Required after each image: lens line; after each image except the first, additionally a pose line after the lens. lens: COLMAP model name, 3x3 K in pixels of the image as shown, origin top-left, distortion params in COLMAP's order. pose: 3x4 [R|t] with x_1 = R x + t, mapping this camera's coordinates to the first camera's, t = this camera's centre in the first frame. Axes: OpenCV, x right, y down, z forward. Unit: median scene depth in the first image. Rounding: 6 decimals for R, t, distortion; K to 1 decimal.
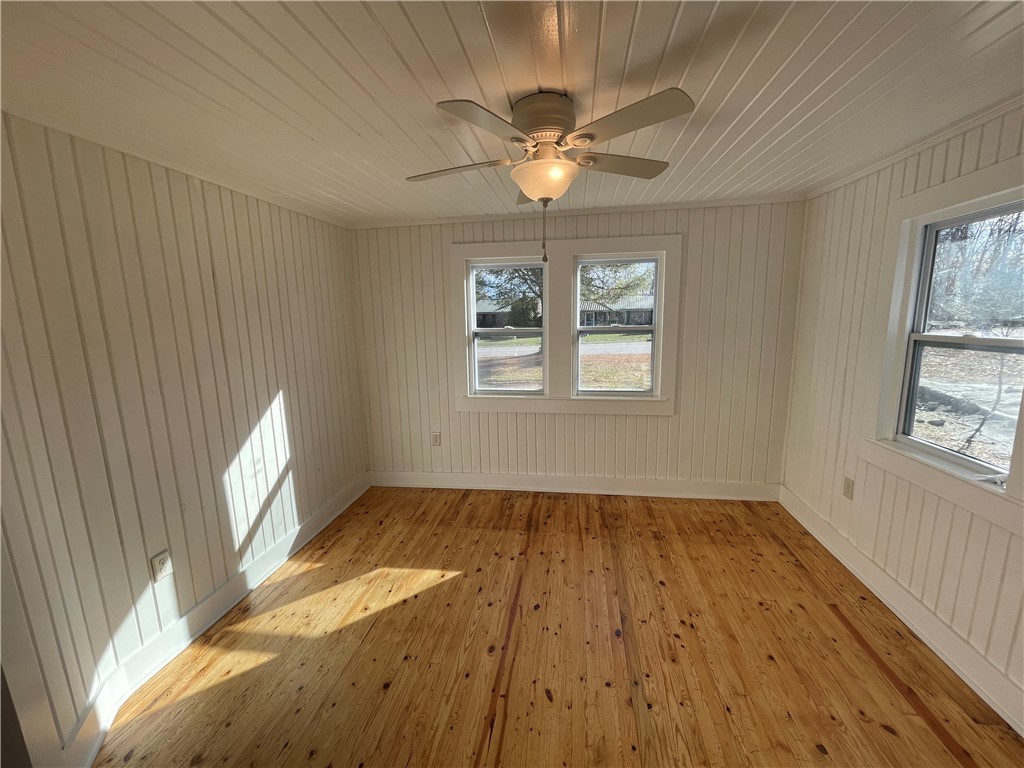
lens RADIAL K [[414.7, 0, 508.5], [0, 414.7, 383.7], [0, 0, 1]] dist [0.003017, 0.000755]
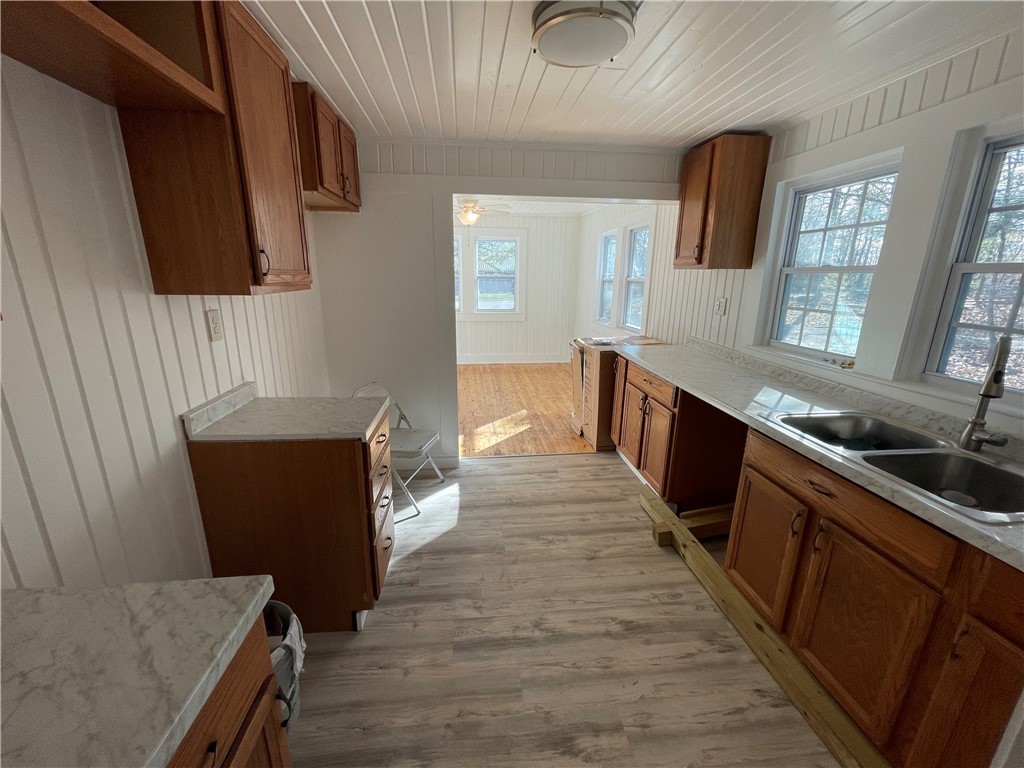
lens RADIAL K [[414.7, 0, 517.3], [0, 414.7, 383.0], [0, 0, 1]] dist [0.003017, 0.000755]
pose [[0.961150, -0.038658, 0.273305, -0.306355], [0.014145, 0.995741, 0.091099, 0.298797], [-0.275663, -0.083694, 0.957604, -1.451053]]
